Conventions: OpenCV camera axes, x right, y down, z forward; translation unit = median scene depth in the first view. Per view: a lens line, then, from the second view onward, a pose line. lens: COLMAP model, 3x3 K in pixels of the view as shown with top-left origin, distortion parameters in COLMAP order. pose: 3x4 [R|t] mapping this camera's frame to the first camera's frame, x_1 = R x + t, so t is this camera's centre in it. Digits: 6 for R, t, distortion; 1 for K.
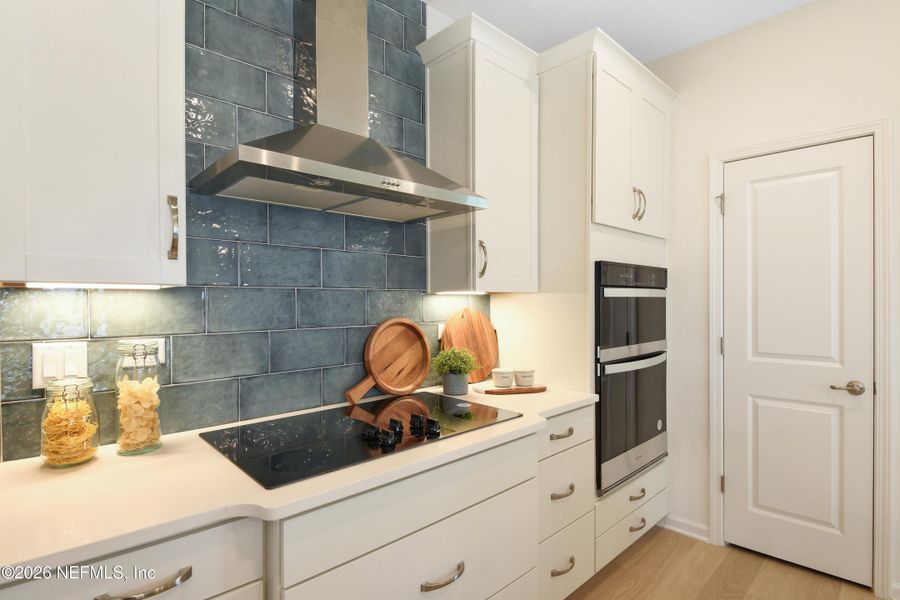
lens RADIAL K [[456.8, 0, 450.0], [0, 456.8, 300.0], [0, 0, 1]] dist [-0.001062, -0.000141]
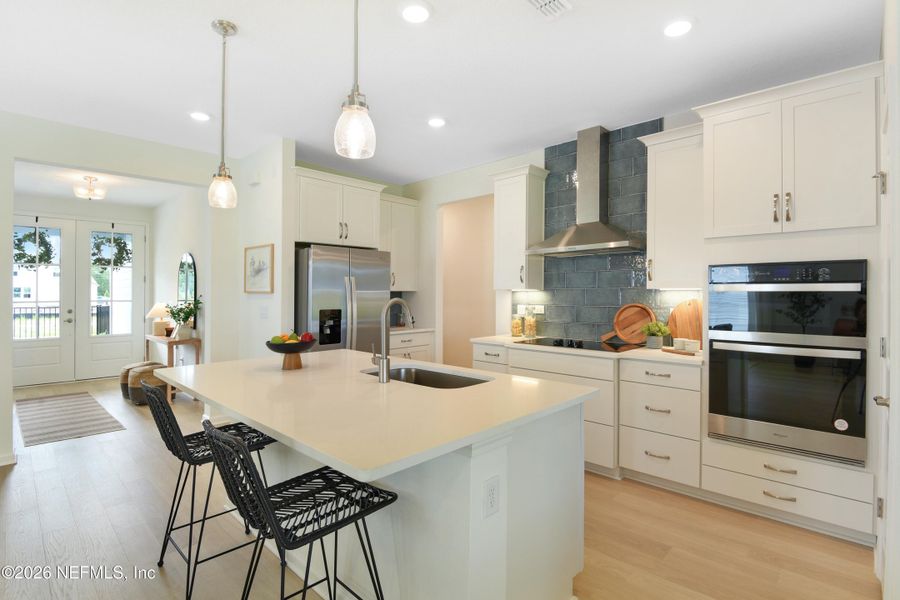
lens RADIAL K [[415.2, 0, 446.5], [0, 415.2, 301.9], [0, 0, 1]] dist [-0.014808, -0.000321]
pose [[0.013827, 0.019471, -0.999715, 1.562095], [-0.001069, 0.999810, 0.019458, 0.000913], [0.999904, 0.000799, 0.013845, 0.201532]]
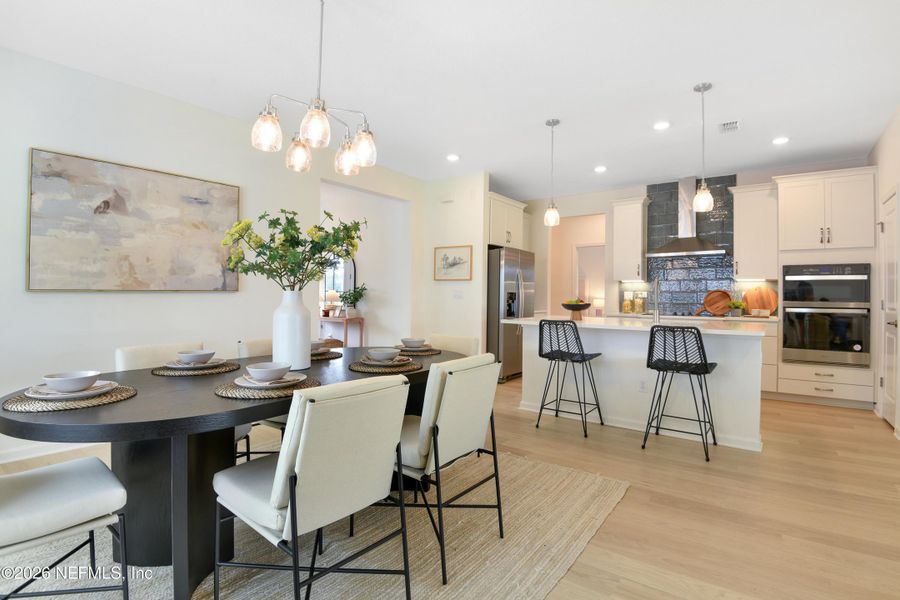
lens RADIAL K [[422.5, 0, 450.0], [0, 422.5, 300.0], [0, 0, 1]] dist [-0.000967, 0.000050]
pose [[0.137140, 0.010512, -0.990496, 2.356016], [-0.013554, 0.999870, 0.008734, 0.106088], [0.990459, 0.012228, 0.137265, -1.100049]]
